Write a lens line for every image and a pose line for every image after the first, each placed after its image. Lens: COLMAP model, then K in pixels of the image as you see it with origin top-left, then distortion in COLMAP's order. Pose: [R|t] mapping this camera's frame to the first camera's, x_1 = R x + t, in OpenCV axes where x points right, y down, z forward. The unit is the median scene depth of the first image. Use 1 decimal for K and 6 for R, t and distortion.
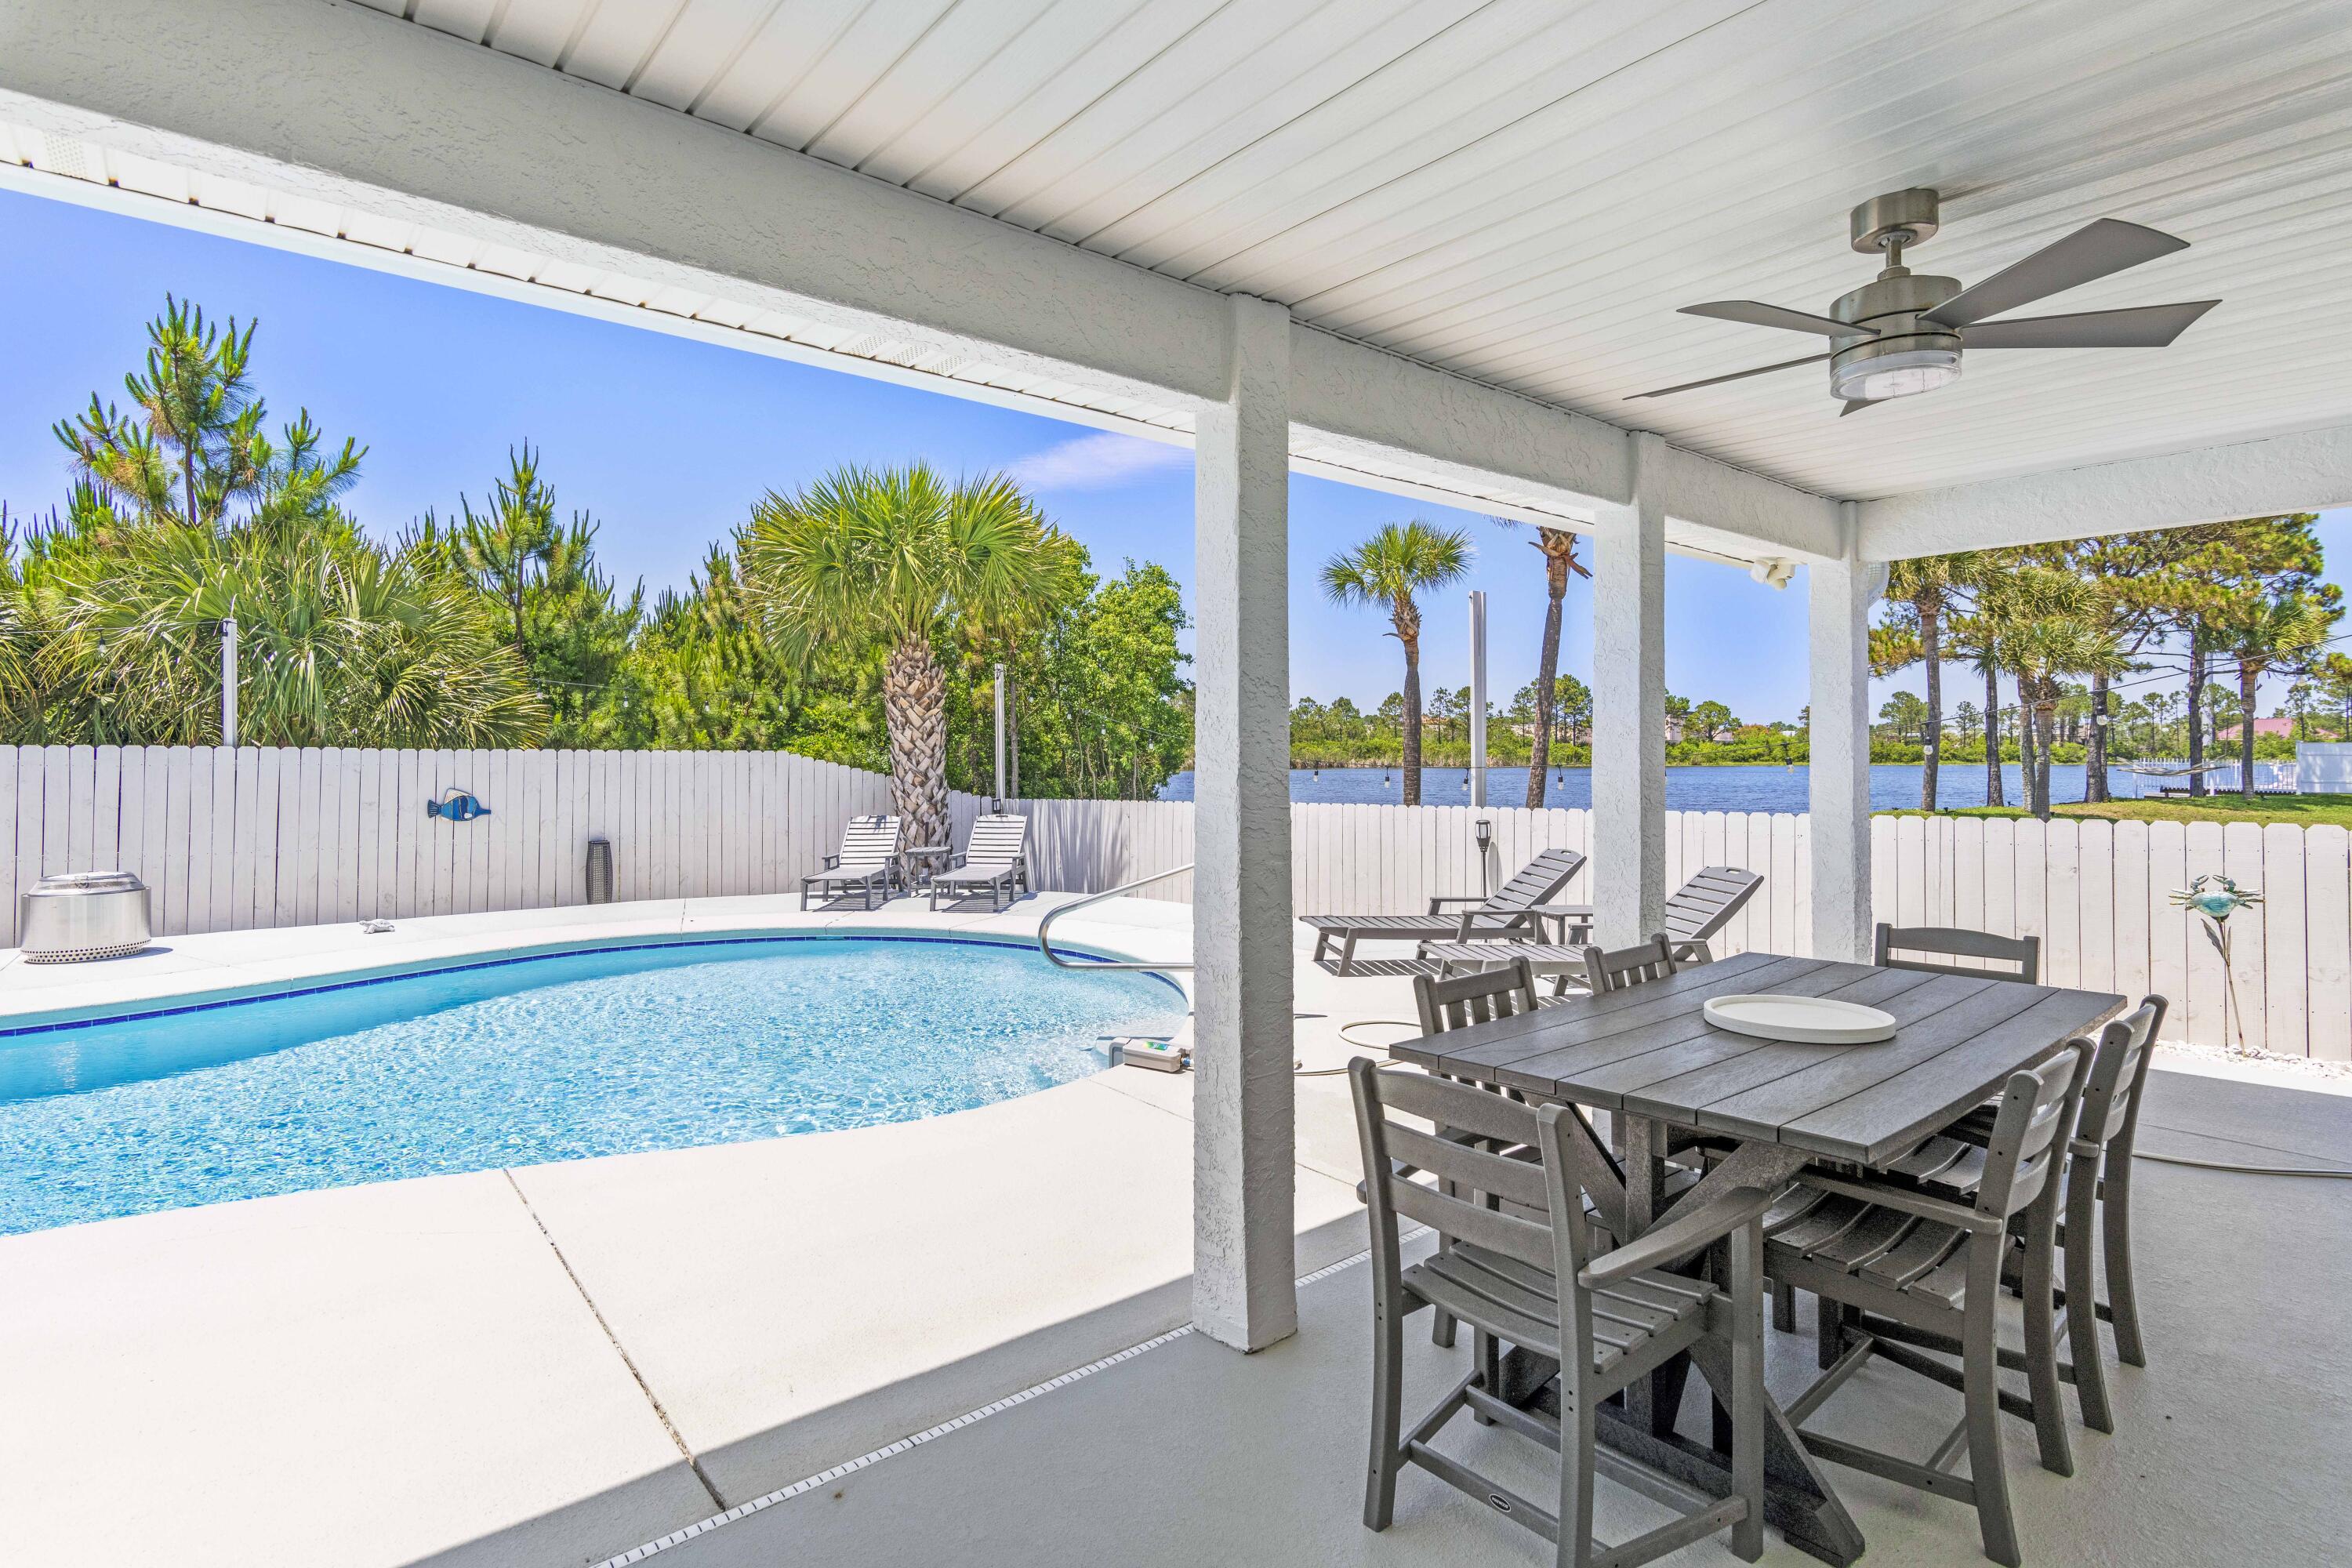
lens RADIAL K [[1162.6, 0, 1172.6], [0, 1162.6, 760.7], [0, 0, 1]] dist [0.005214, -0.000585]
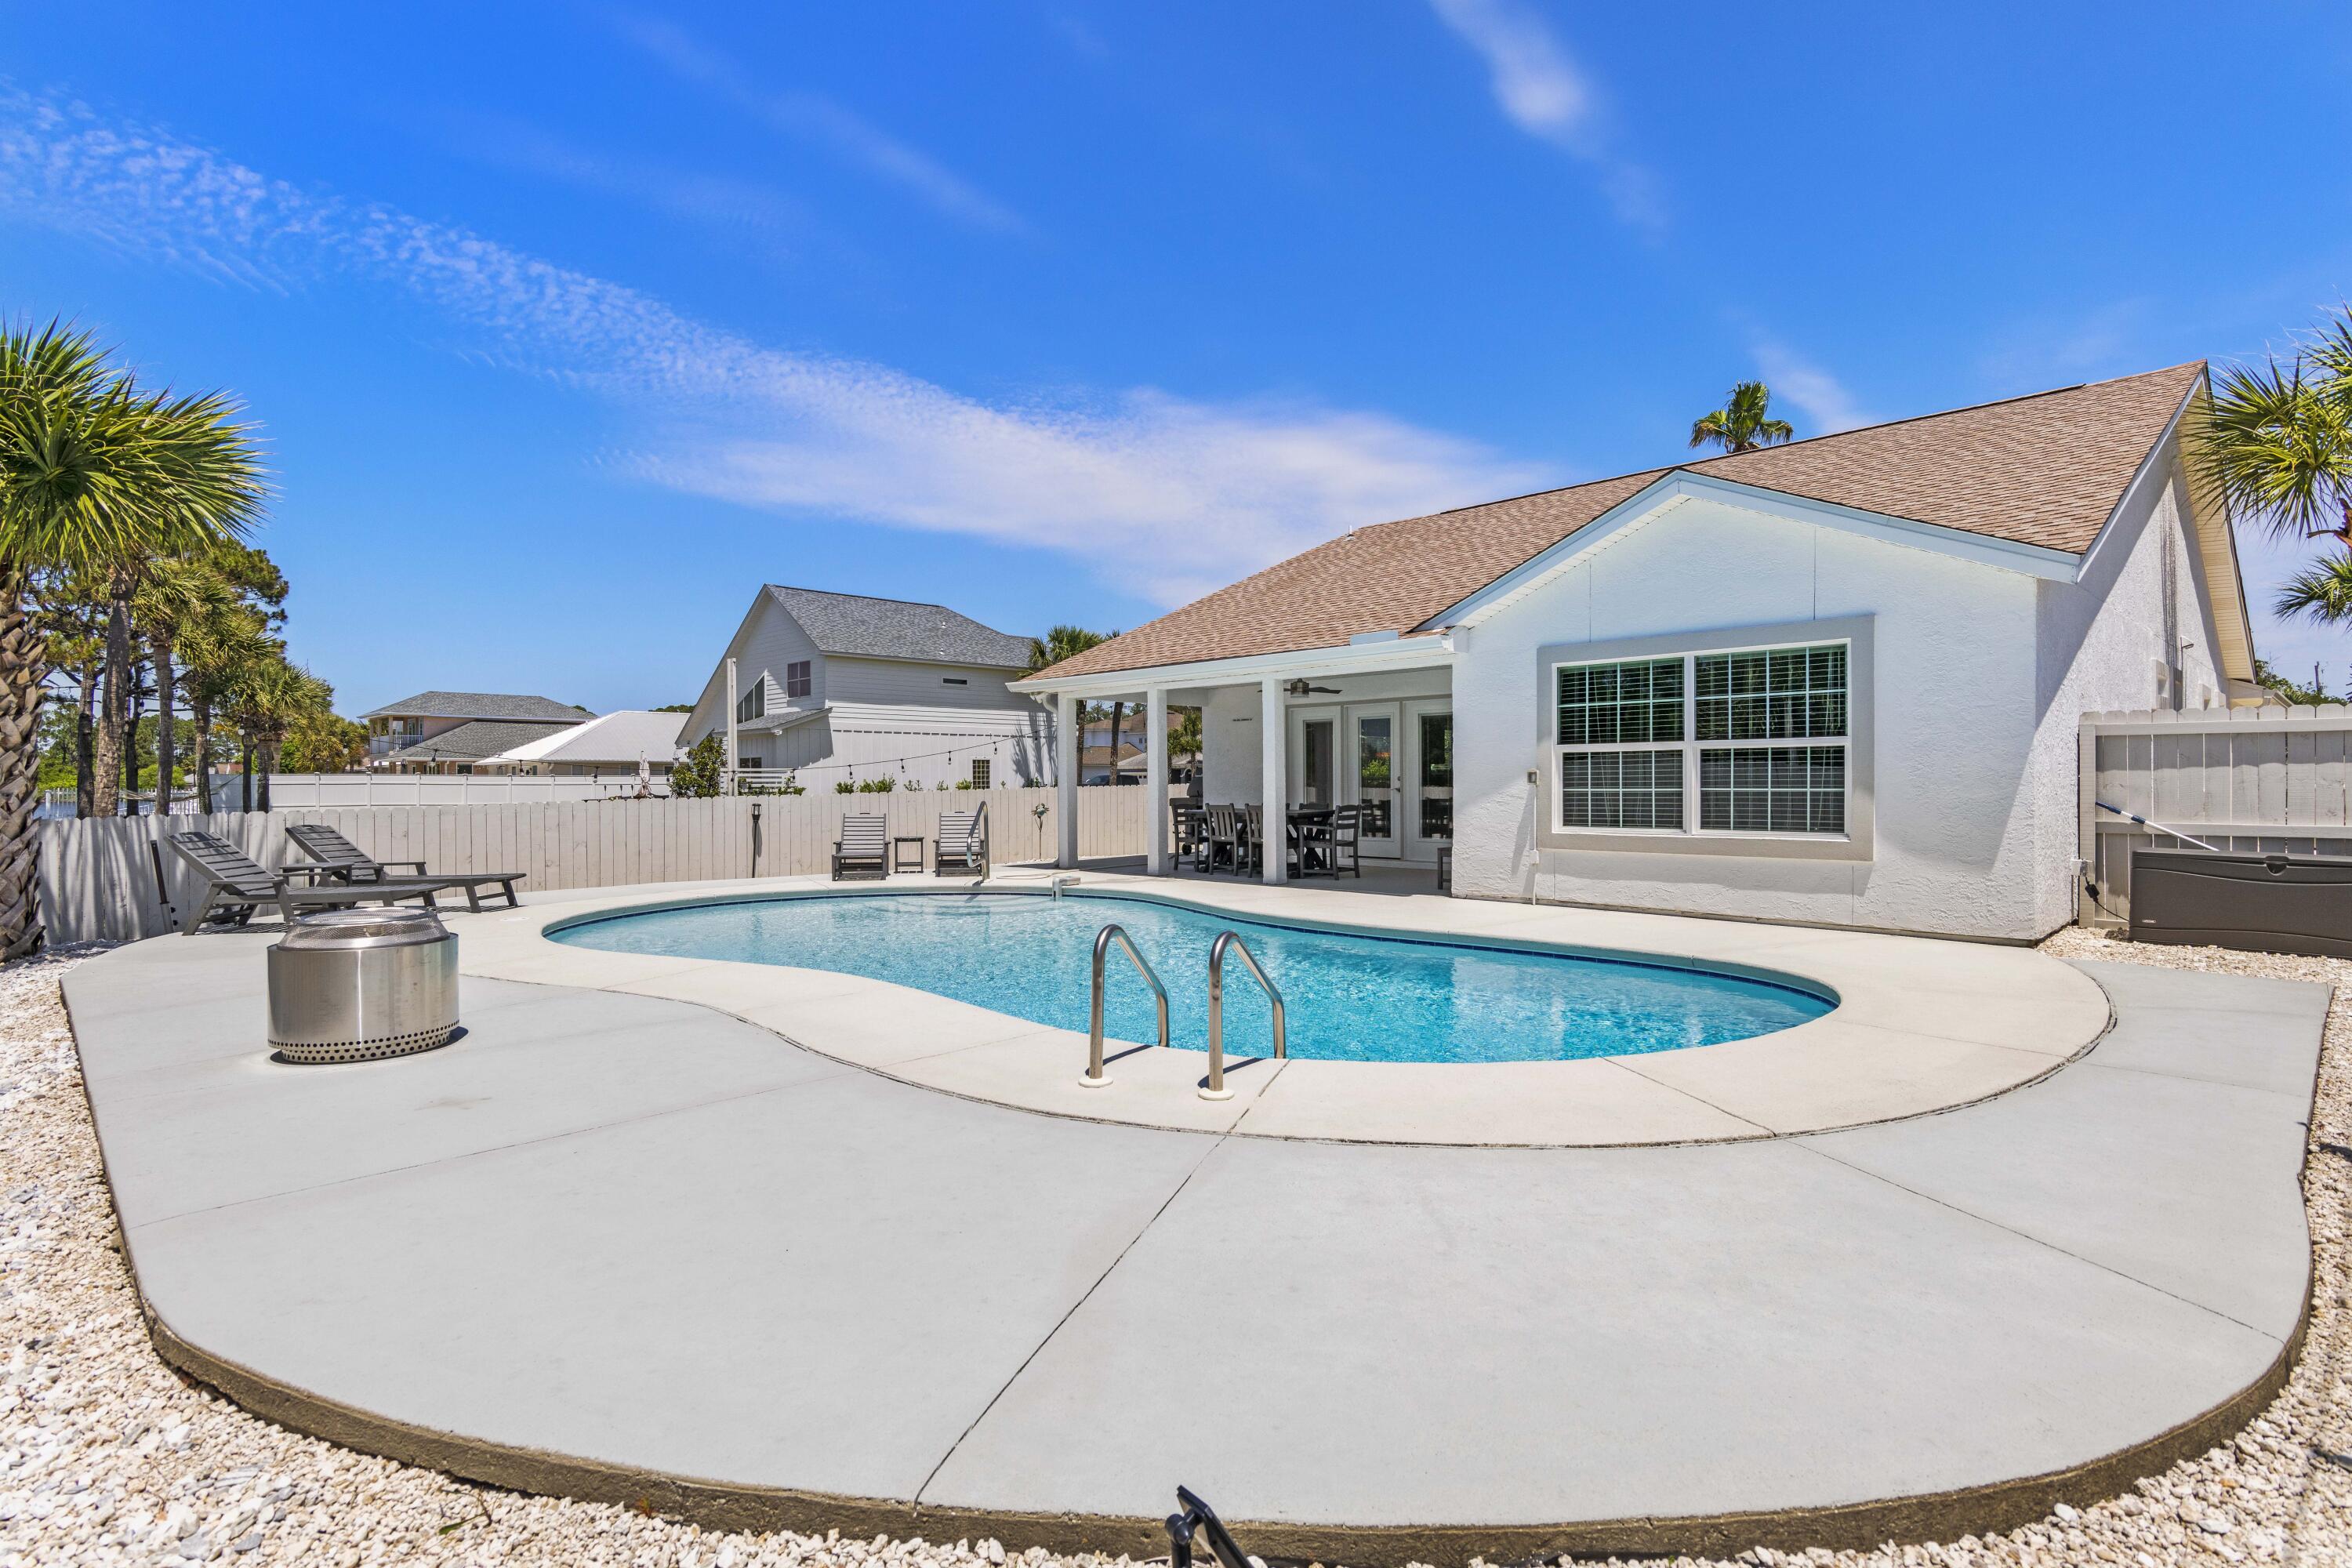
lens RADIAL K [[1162.6, 0, 1181.5], [0, 1162.6, 794.4], [0, 0, 1]] dist [0.005214, -0.000585]
pose [[-0.095592, -0.008558, 0.995384, -0.964642], [0.013020, 0.999867, 0.009847, 0.020732], [-0.995335, 0.013901, -0.095468, 0.392940]]
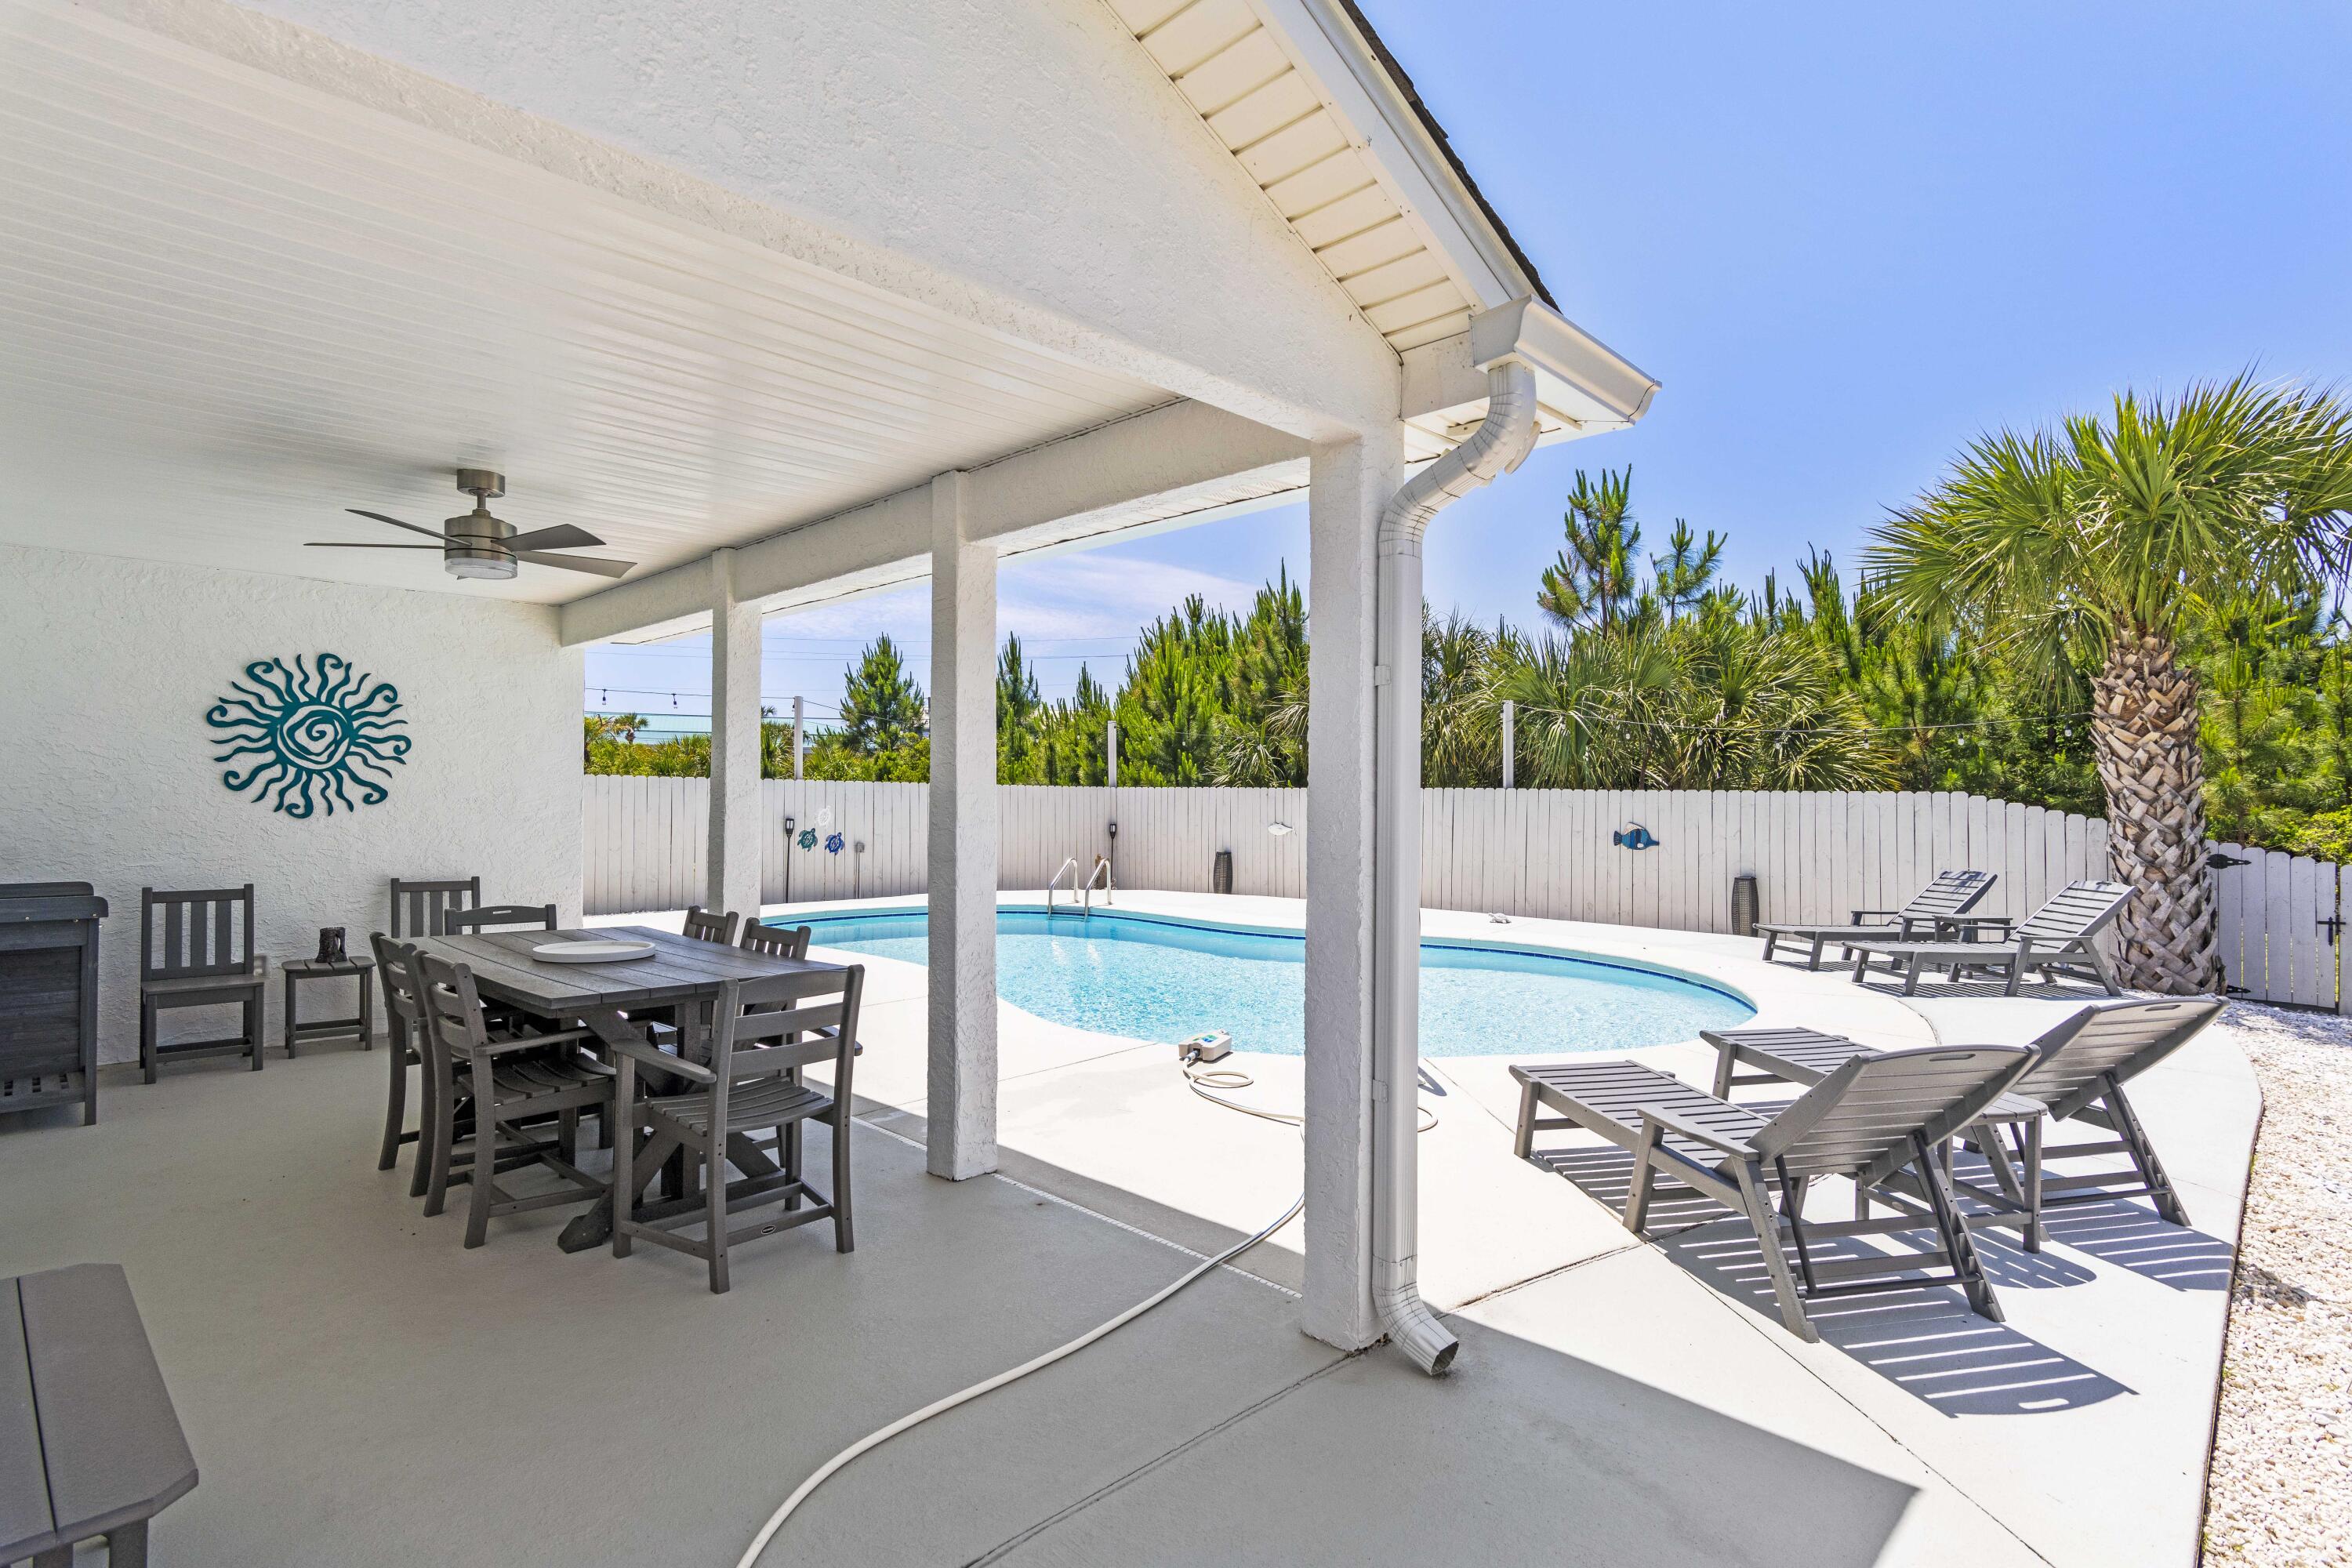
lens RADIAL K [[1162.6, 0, 1171.2], [0, 1162.6, 786.4], [0, 0, 1]] dist [0.005214, -0.000585]
pose [[0.097692, -0.006103, -0.995198, 0.446277], [-0.012022, 0.999901, -0.007312, 0.000891], [0.995144, 0.012679, 0.097609, 0.335560]]
